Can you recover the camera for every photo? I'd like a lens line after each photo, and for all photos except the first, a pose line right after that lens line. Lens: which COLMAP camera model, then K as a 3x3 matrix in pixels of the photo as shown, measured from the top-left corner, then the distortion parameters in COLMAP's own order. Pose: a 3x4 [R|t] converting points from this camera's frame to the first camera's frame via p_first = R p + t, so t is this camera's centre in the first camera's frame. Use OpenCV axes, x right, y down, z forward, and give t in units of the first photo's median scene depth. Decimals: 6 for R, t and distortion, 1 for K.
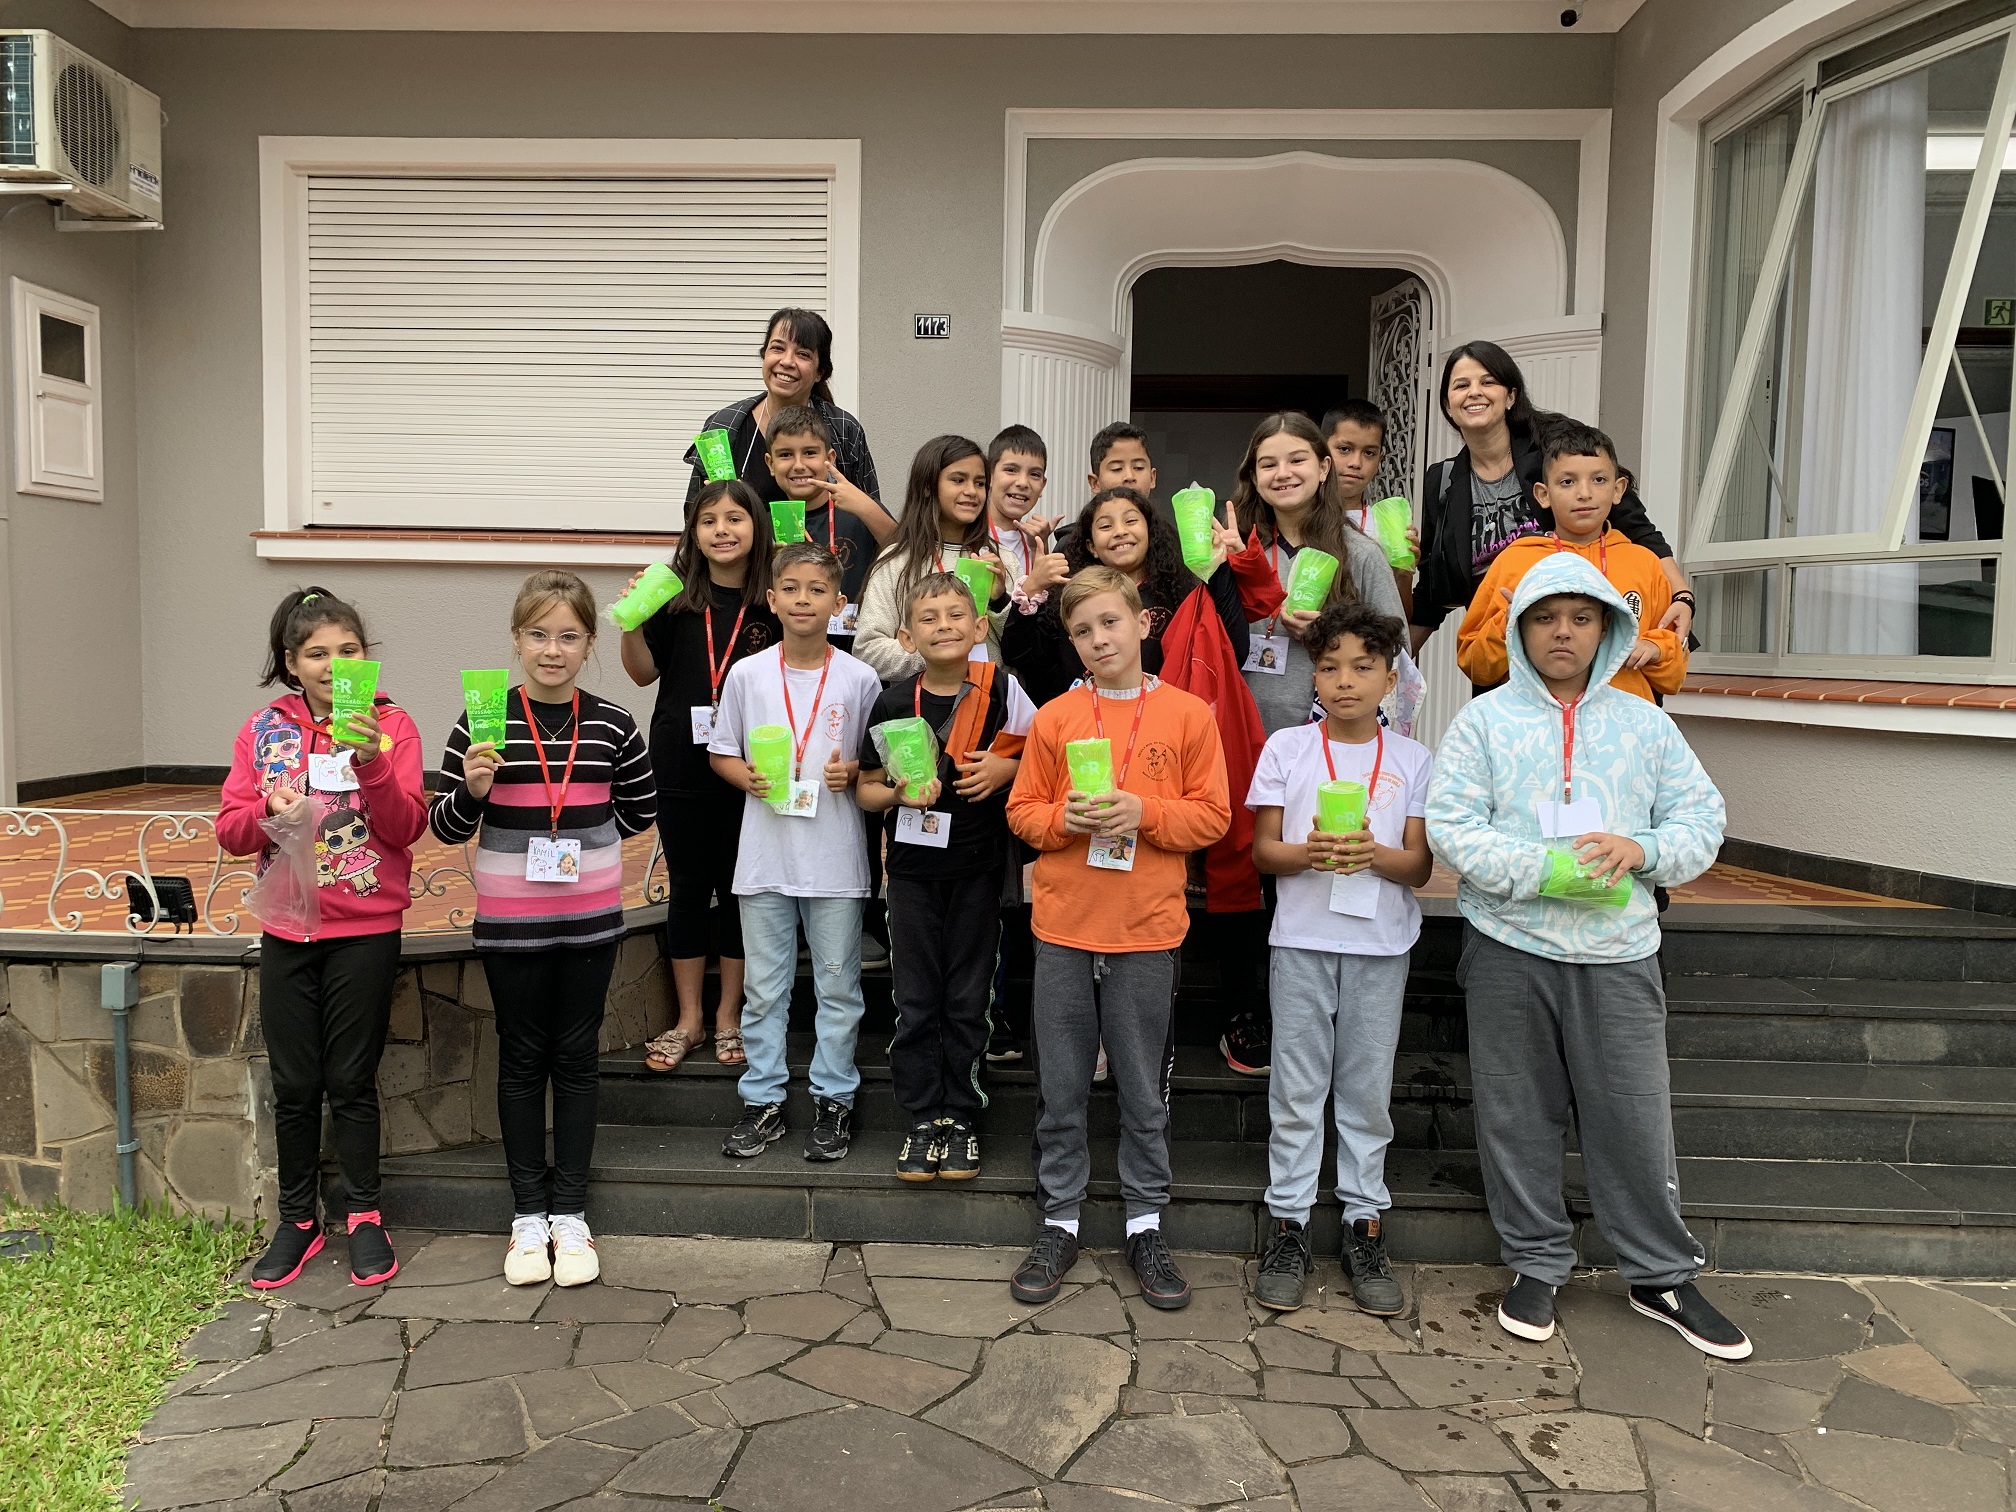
lens RADIAL K [[1554.2, 0, 1012.1], [0, 1554.2, 758.7], [0, 0, 1]] dist [-0.005332, 0.010263]
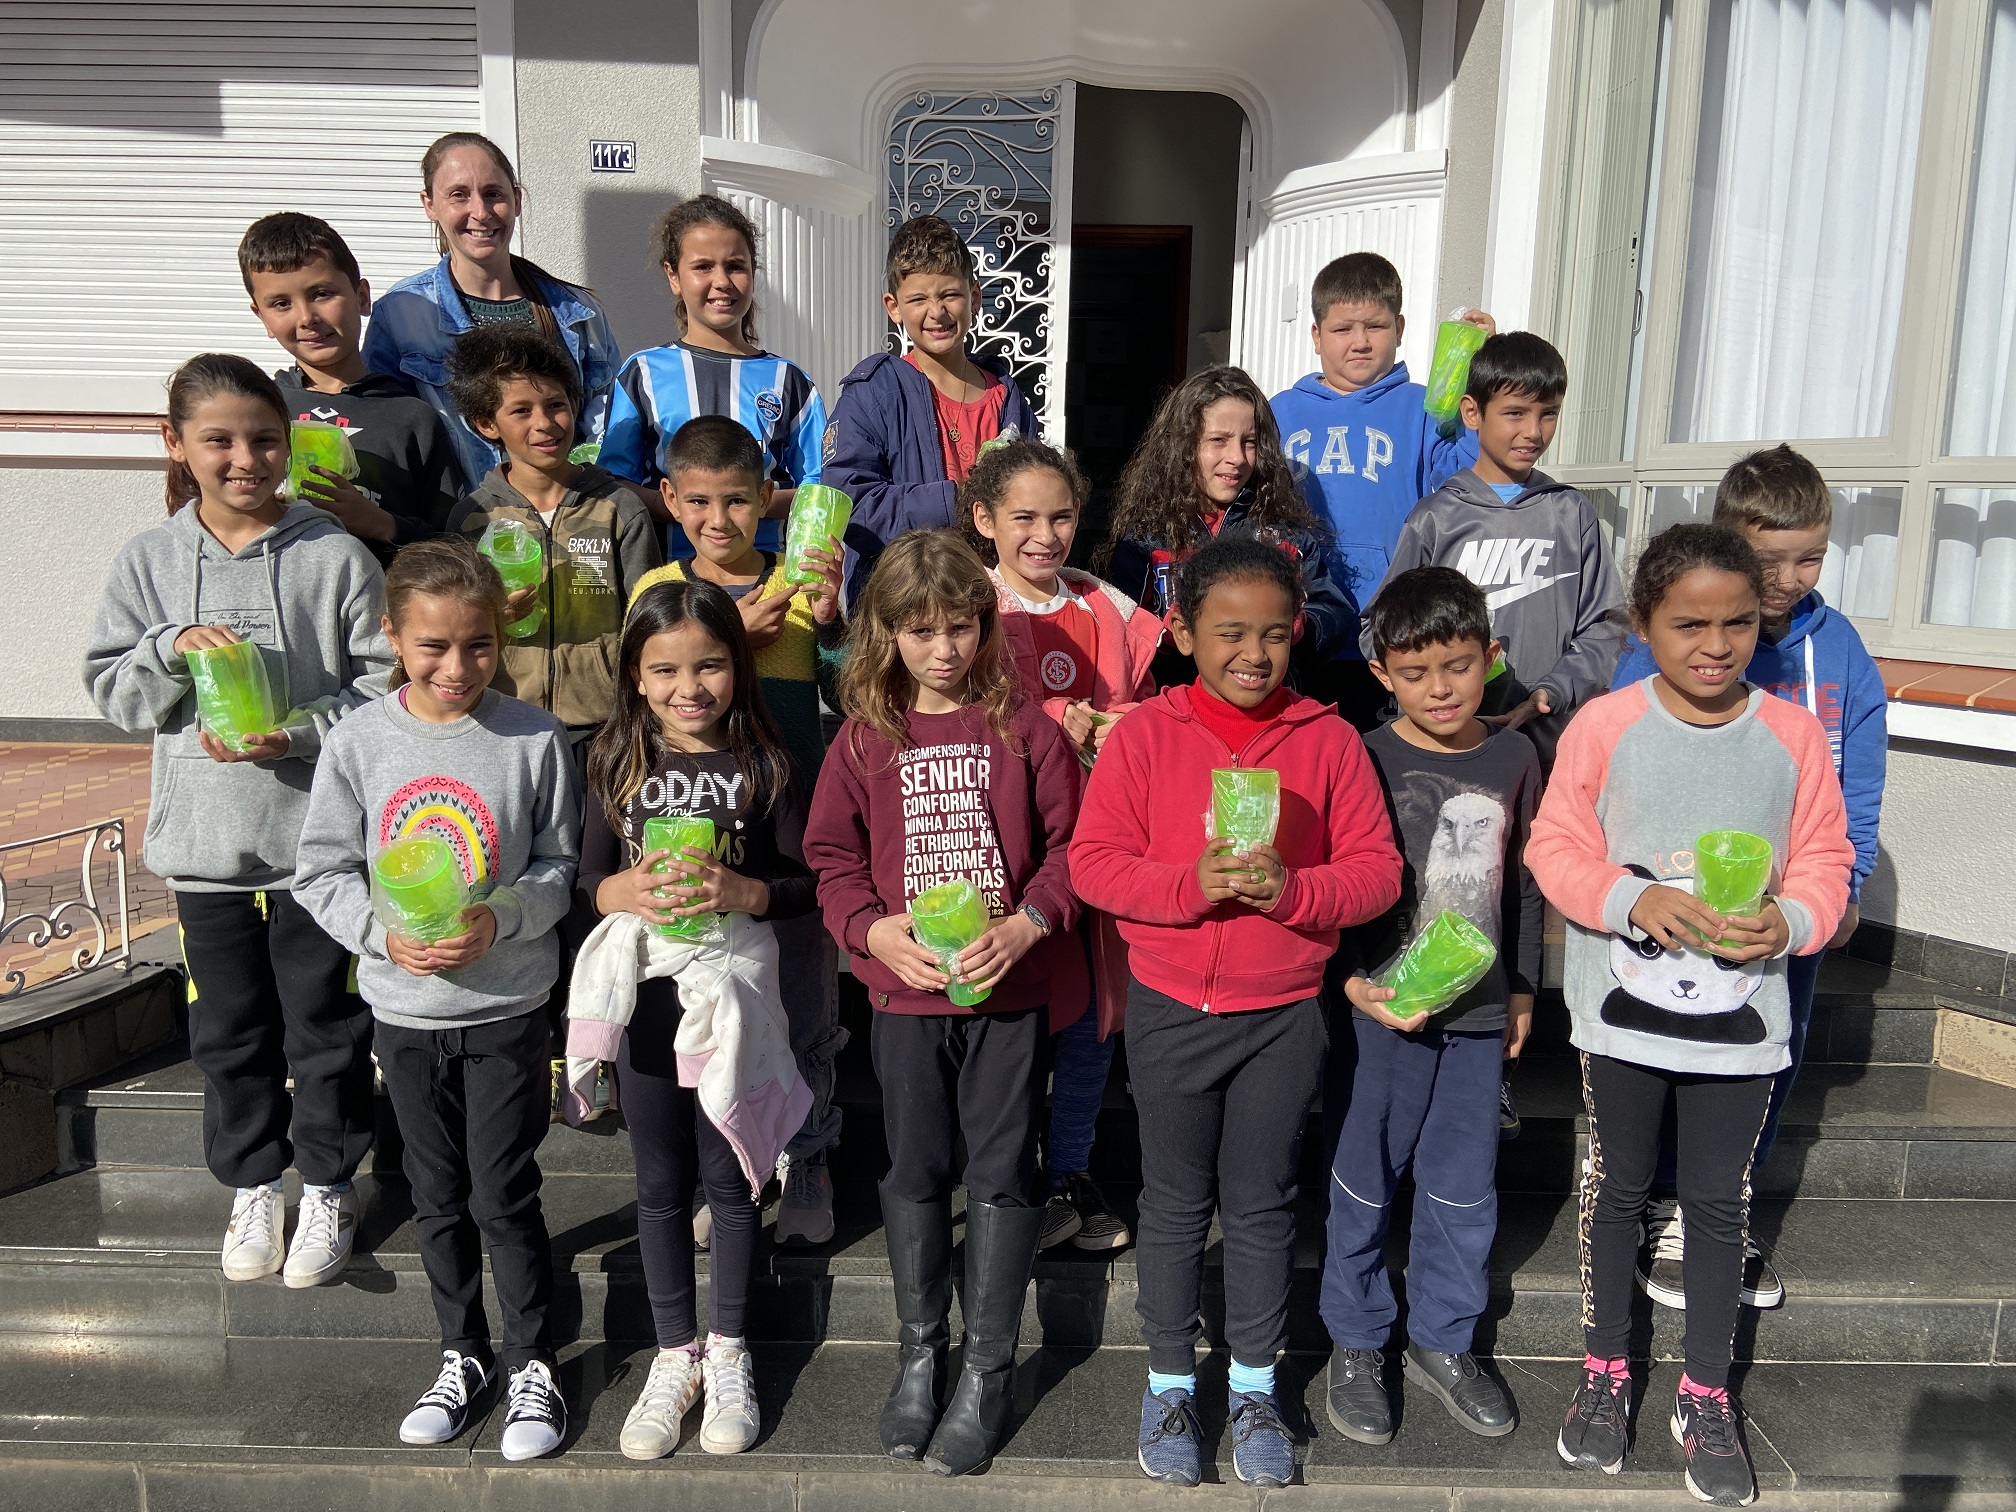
lens RADIAL K [[1524.2, 0, 1008.1], [0, 1524.2, 765.7], [0, 0, 1]] dist [0.032026, -0.039216]
pose [[0.999225, -0.005823, 0.038929, 0.213653], [0.001758, 0.994612, 0.103657, -0.089861], [-0.039323, -0.103508, 0.993851, 0.332984]]
